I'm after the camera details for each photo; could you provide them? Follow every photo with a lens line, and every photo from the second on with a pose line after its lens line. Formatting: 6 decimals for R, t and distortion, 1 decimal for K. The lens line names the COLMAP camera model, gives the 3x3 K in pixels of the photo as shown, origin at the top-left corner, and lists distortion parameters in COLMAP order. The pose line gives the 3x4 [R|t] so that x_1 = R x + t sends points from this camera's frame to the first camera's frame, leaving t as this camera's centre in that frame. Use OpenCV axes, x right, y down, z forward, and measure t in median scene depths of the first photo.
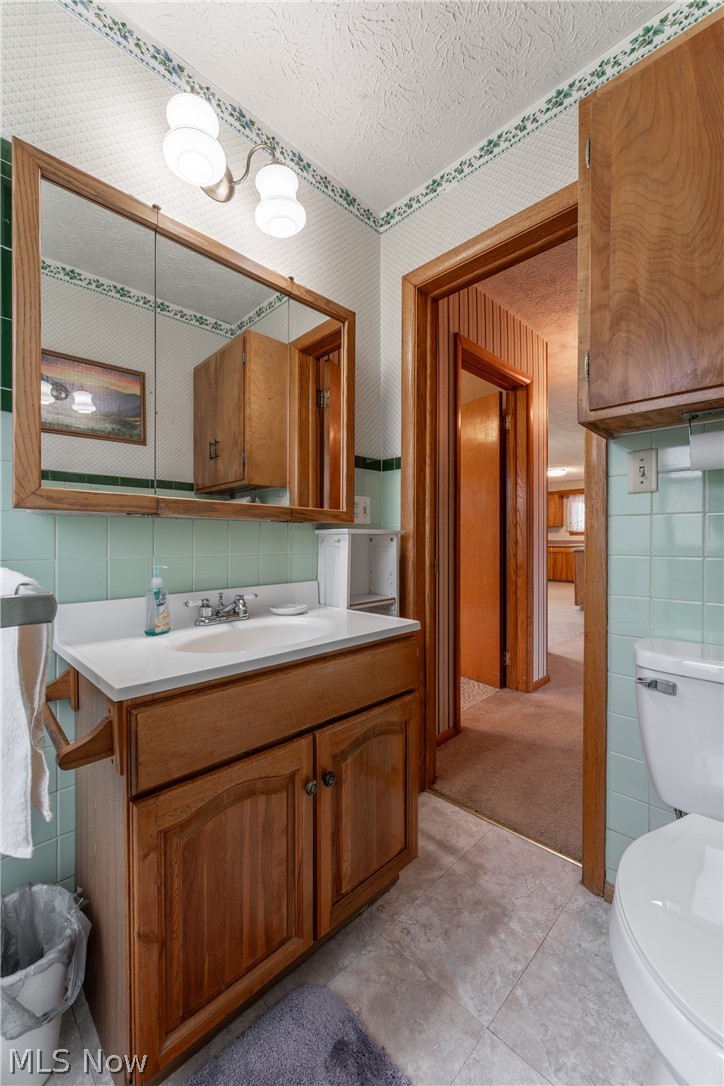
lens RADIAL K [[436.1, 0, 362.3], [0, 436.1, 544.8], [0, 0, 1]] dist [0.000229, 0.000227]
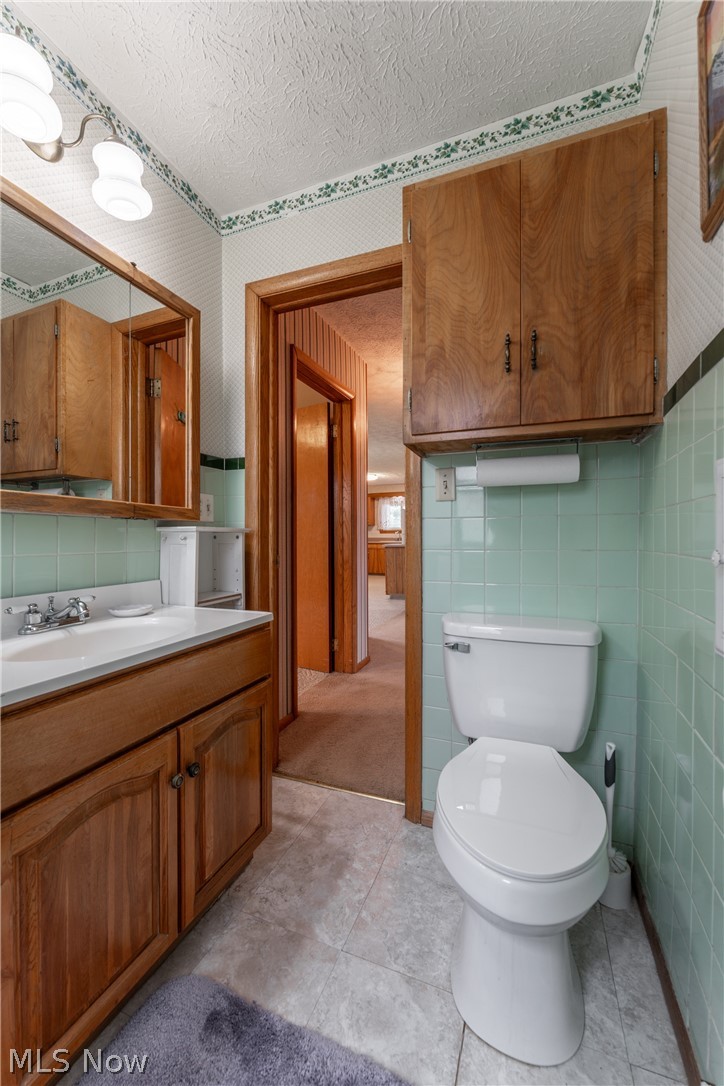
lens RADIAL K [[436.1, 0, 361.0], [0, 436.1, 540.4], [0, 0, 1]] dist [0.000229, 0.000227]
pose [[0.917772, -0.003069, 0.397096, -0.097904], [0.004830, 0.999982, -0.003436, 0.000751], [-0.397079, 0.005071, 0.917771, -0.082860]]
